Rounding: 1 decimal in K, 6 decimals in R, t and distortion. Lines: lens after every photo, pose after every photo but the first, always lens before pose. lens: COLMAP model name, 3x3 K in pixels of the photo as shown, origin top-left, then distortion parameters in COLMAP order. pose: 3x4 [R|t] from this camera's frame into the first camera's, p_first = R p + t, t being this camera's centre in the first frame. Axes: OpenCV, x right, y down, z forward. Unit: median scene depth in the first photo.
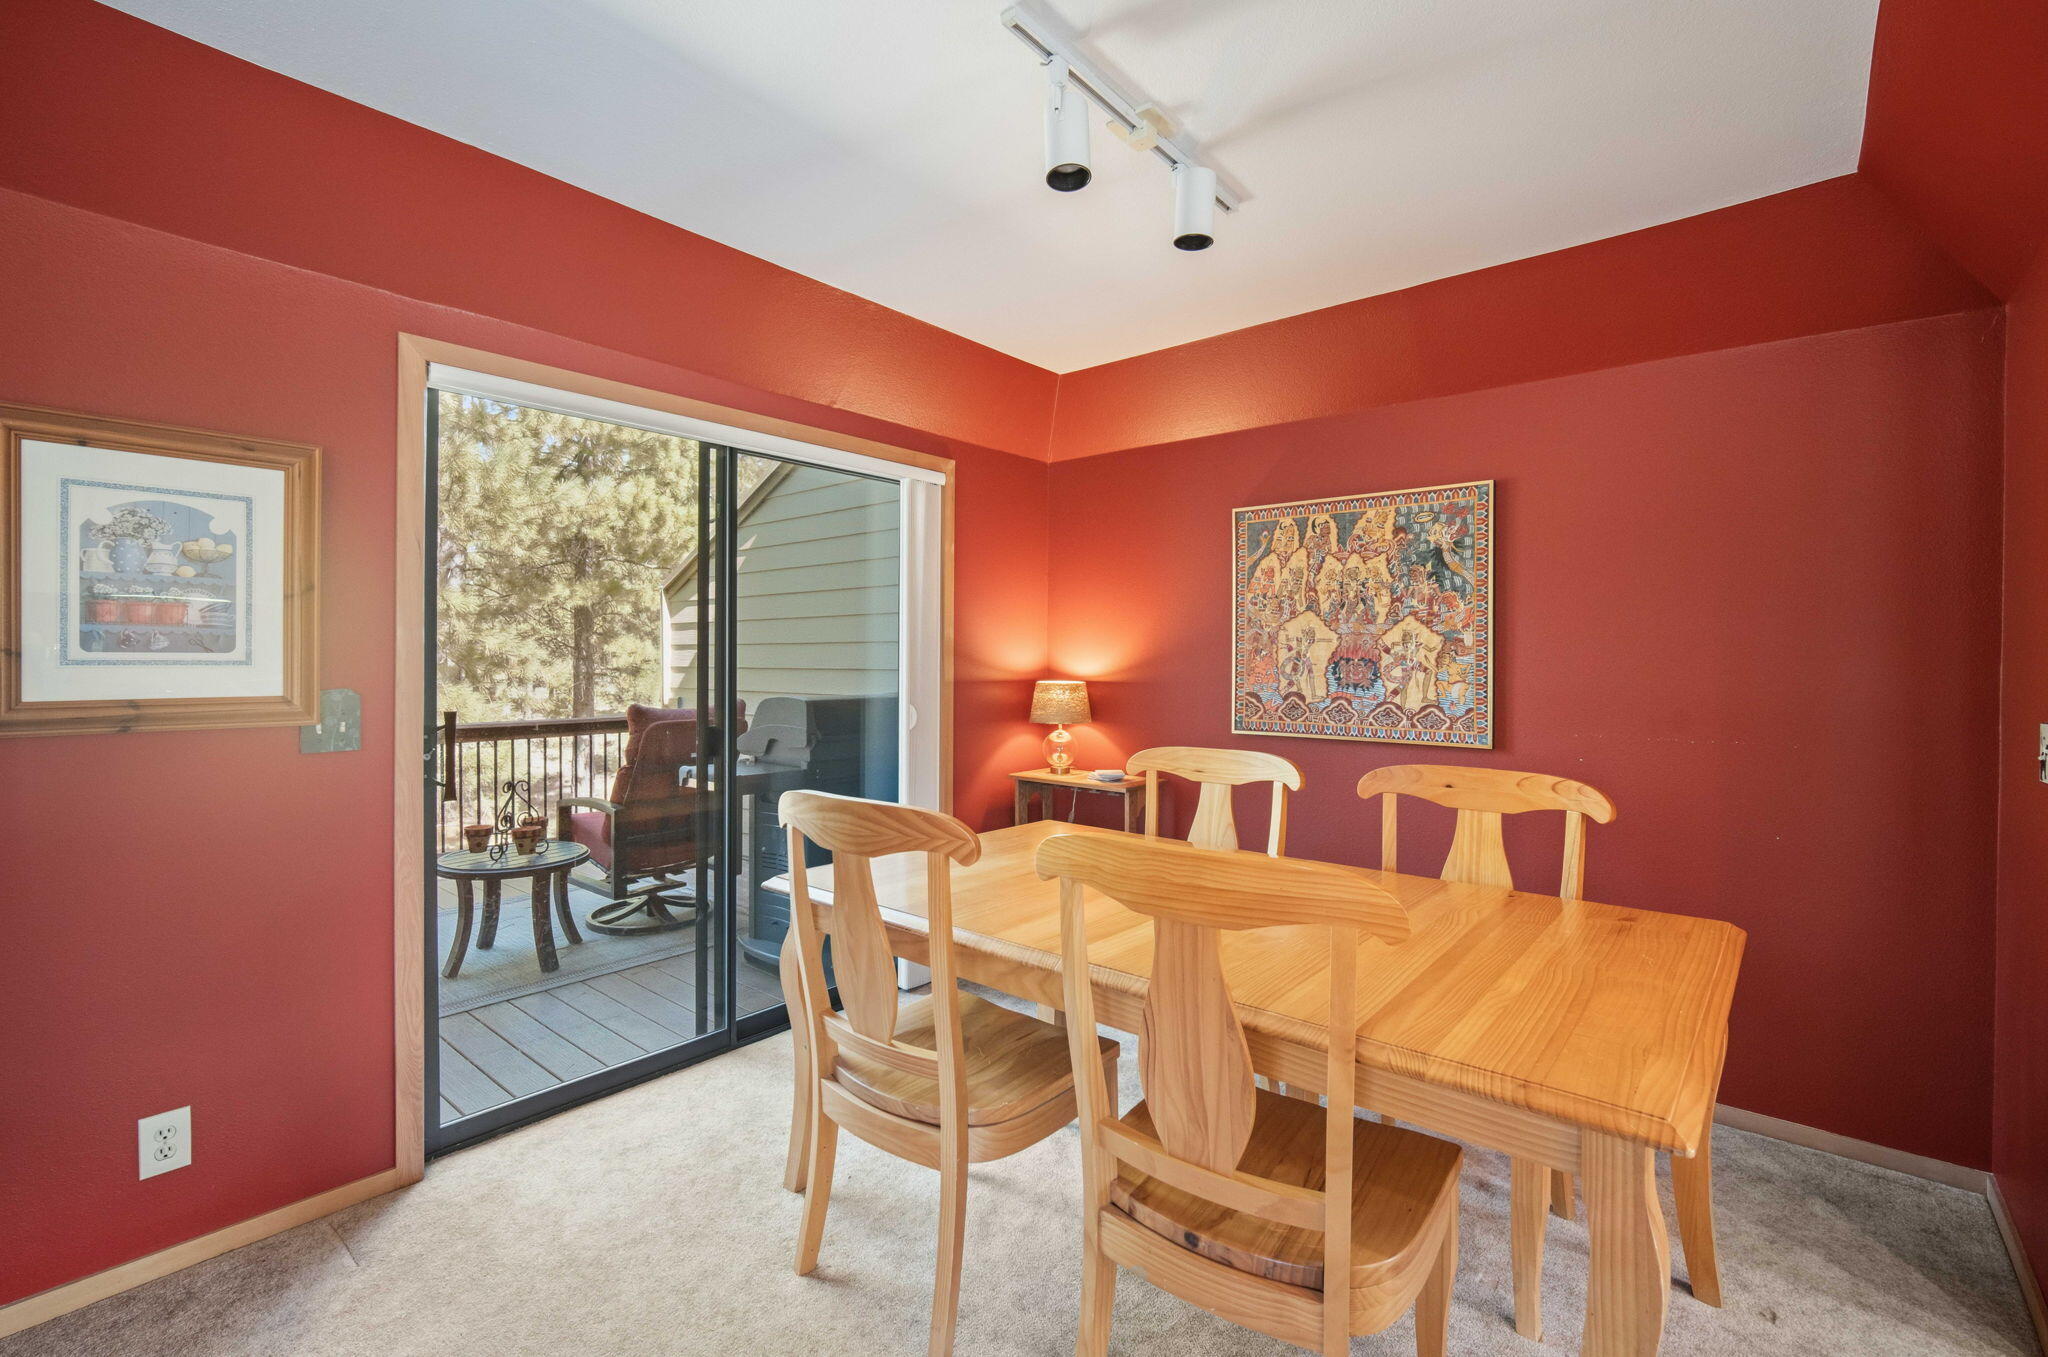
lens RADIAL K [[907.4, 0, 1021.3], [0, 907.4, 663.0], [0, 0, 1]] dist [-0.007771, 0.001101]
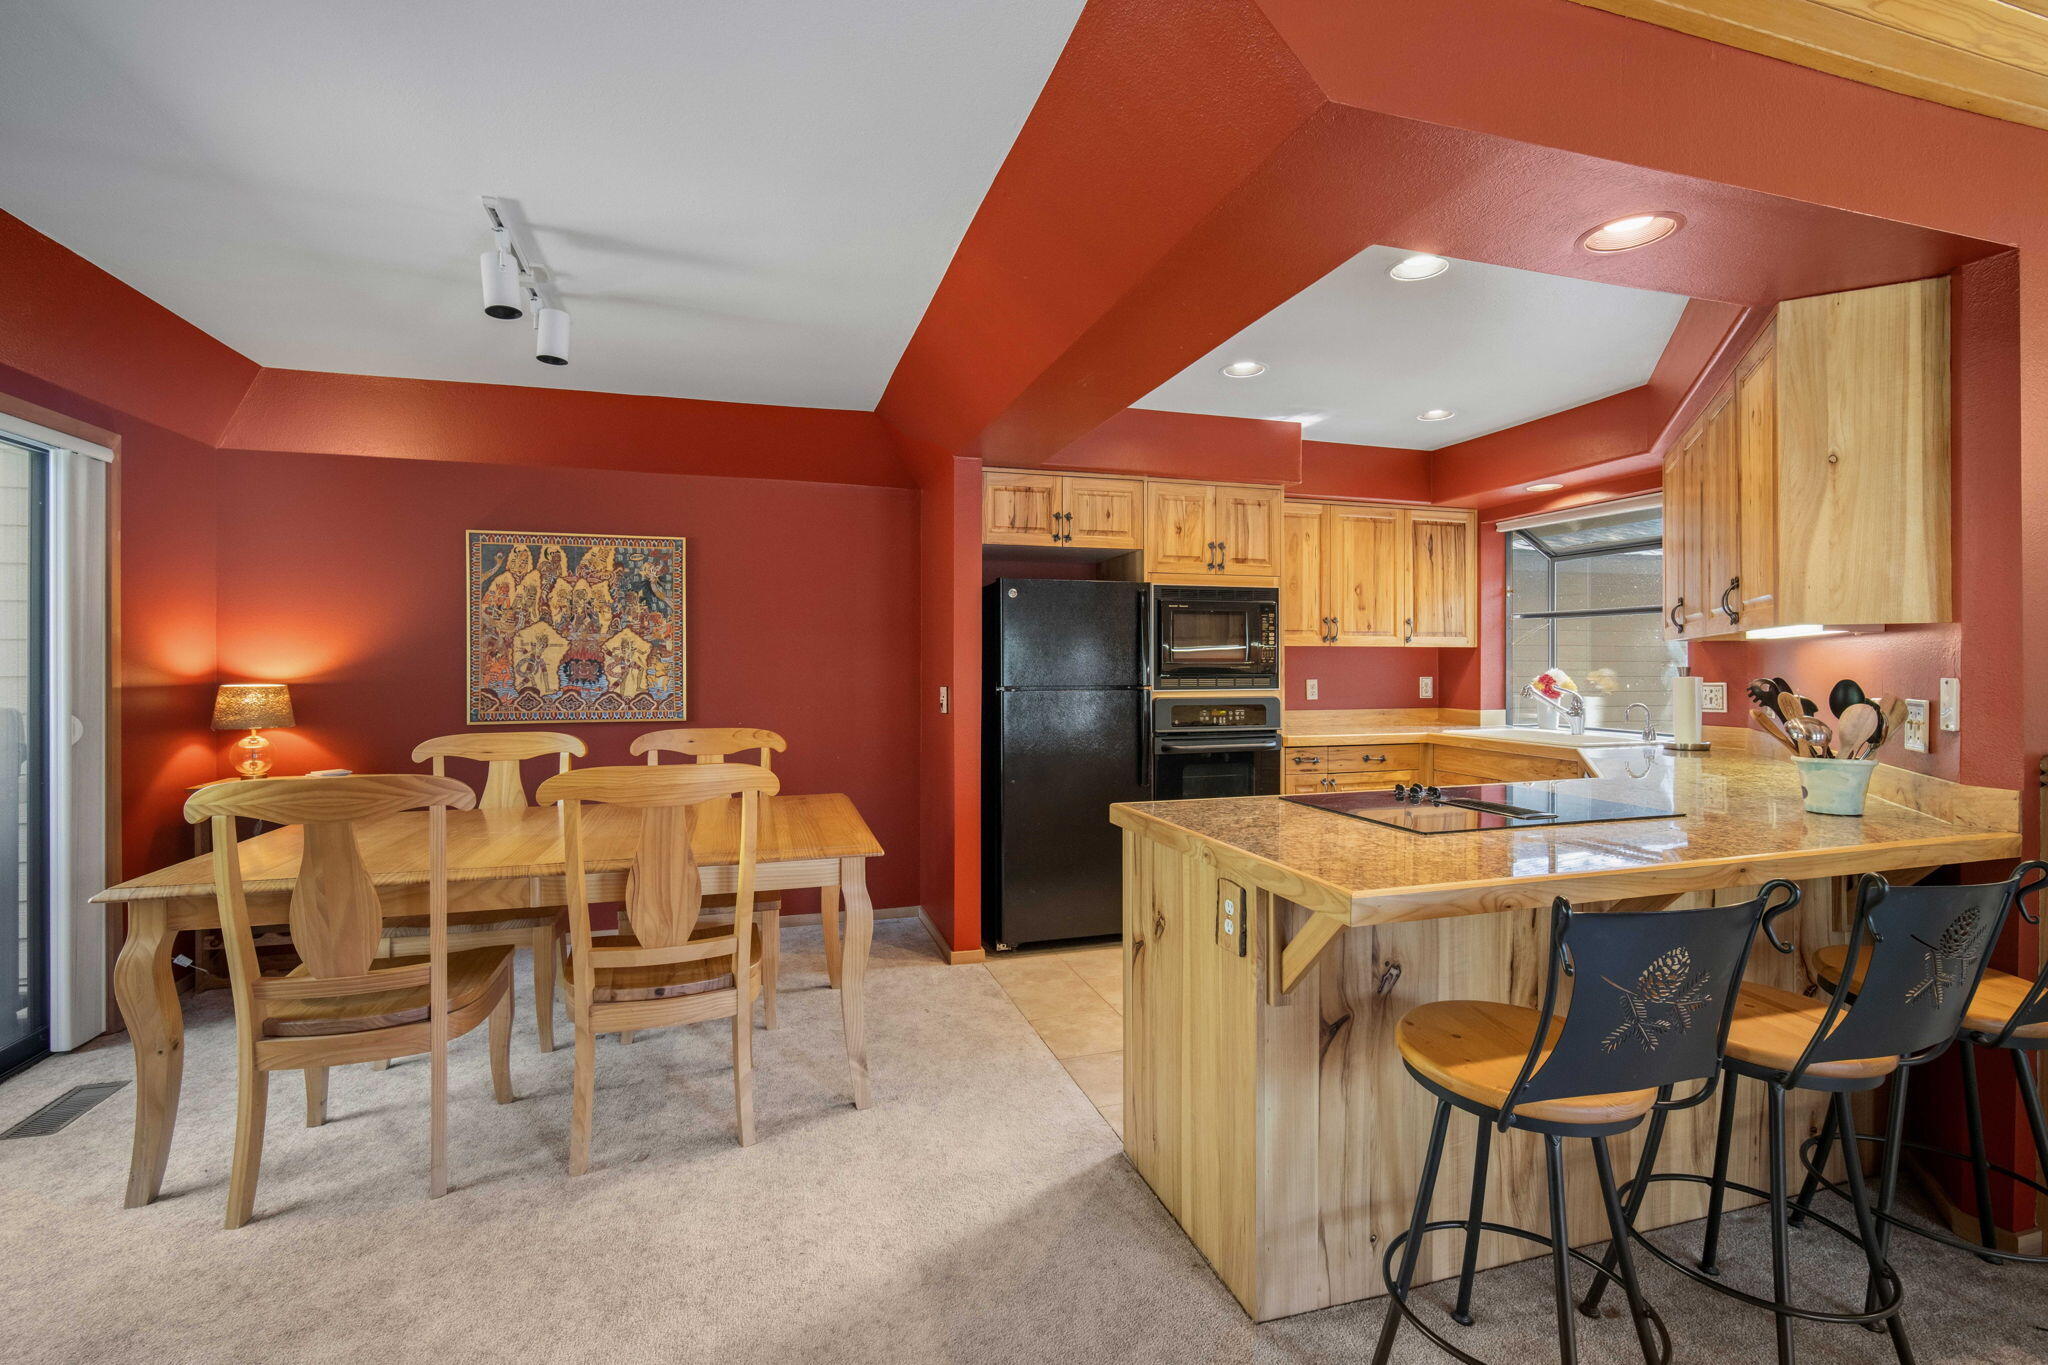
lens RADIAL K [[907.4, 0, 1021.3], [0, 907.4, 667.0], [0, 0, 1]] dist [-0.007771, 0.001101]
pose [[0.538329, -0.010582, 0.842669, -0.404528], [0.007815, 0.999941, 0.007564, 0.000880], [-0.842699, 0.002514, 0.538380, -0.237985]]
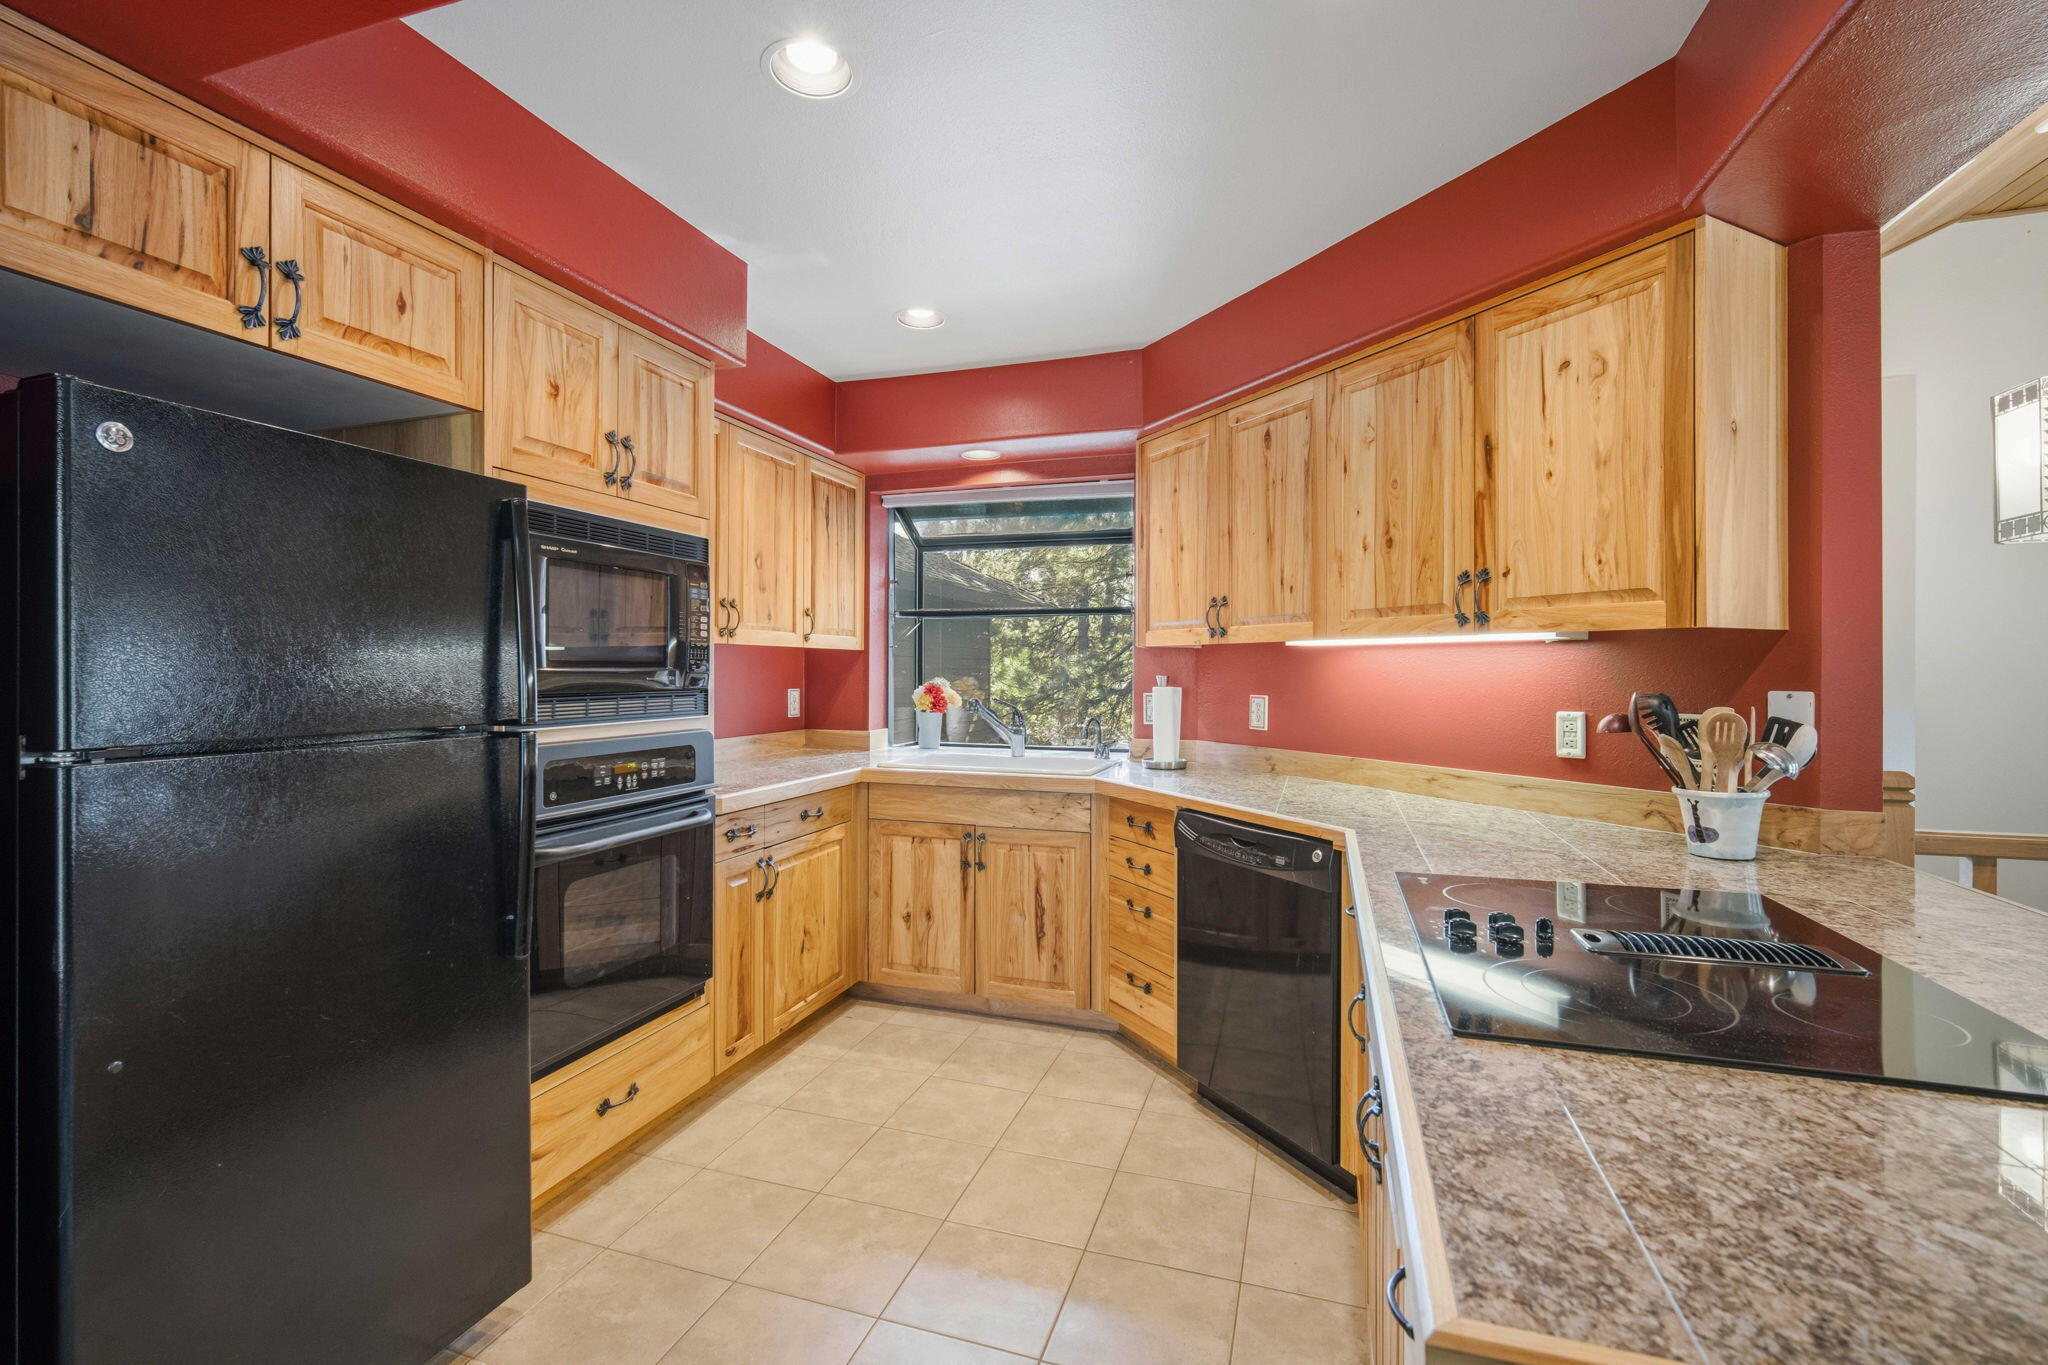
lens RADIAL K [[907.4, 0, 1021.3], [0, 907.4, 667.0], [0, 0, 1]] dist [-0.007771, 0.001101]
pose [[-0.377760, -0.004863, 0.925891, 0.182906], [-0.000065, 0.999986, 0.005226, 0.001337], [-0.925904, 0.001914, -0.377755, 0.260059]]
